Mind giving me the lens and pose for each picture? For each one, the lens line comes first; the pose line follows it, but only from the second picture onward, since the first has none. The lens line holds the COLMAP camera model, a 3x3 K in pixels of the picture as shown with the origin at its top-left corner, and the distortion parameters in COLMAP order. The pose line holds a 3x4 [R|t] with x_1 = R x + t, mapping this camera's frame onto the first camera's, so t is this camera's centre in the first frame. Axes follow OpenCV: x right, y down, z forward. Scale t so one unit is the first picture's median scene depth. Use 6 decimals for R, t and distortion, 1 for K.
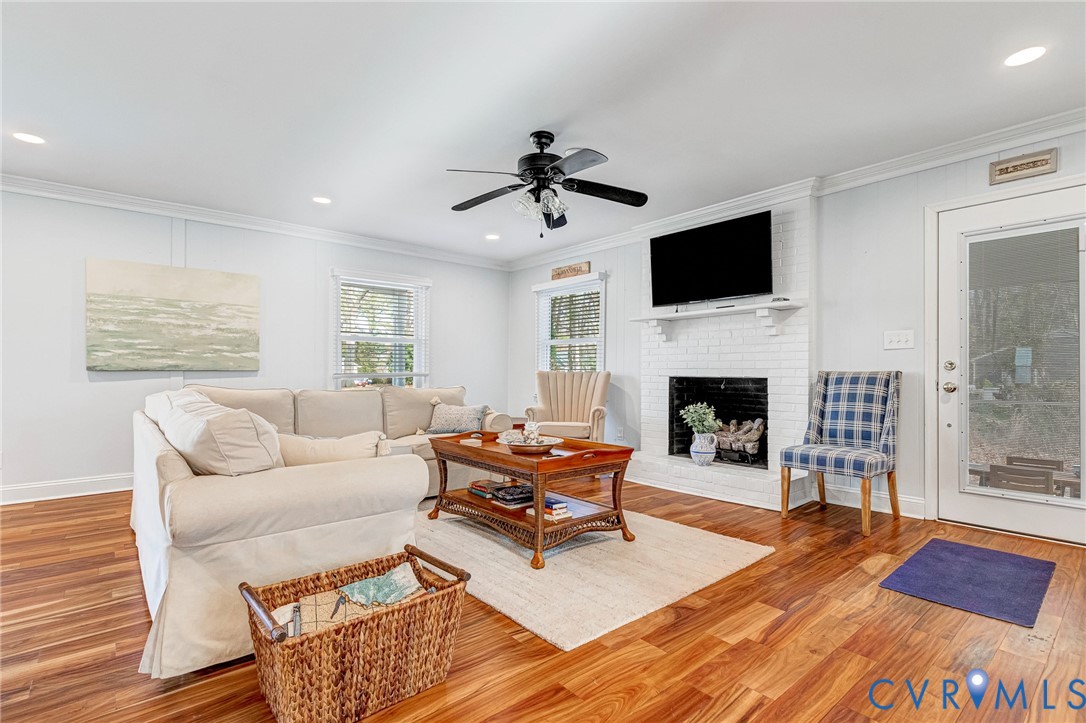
lens RADIAL K [[511.0, 0, 543.0], [0, 511.0, 361.5], [0, 0, 1]] dist [-0.000798, -0.000188]
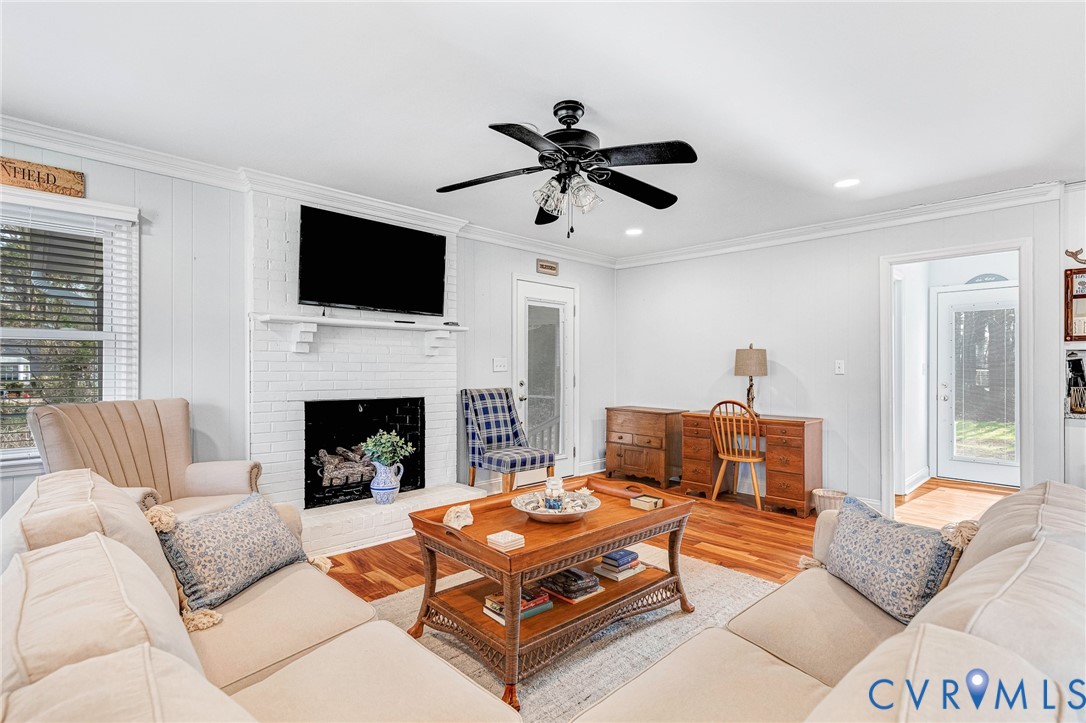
lens RADIAL K [[521.3, 0, 545.7], [0, 521.3, 367.6], [0, 0, 1]] dist [0.027884, 0.000085]
pose [[-0.054264, 0.002302, 0.998524, -0.678713], [-0.023869, 0.999709, -0.003602, -0.031978], [-0.998241, -0.024029, -0.054193, 0.914903]]
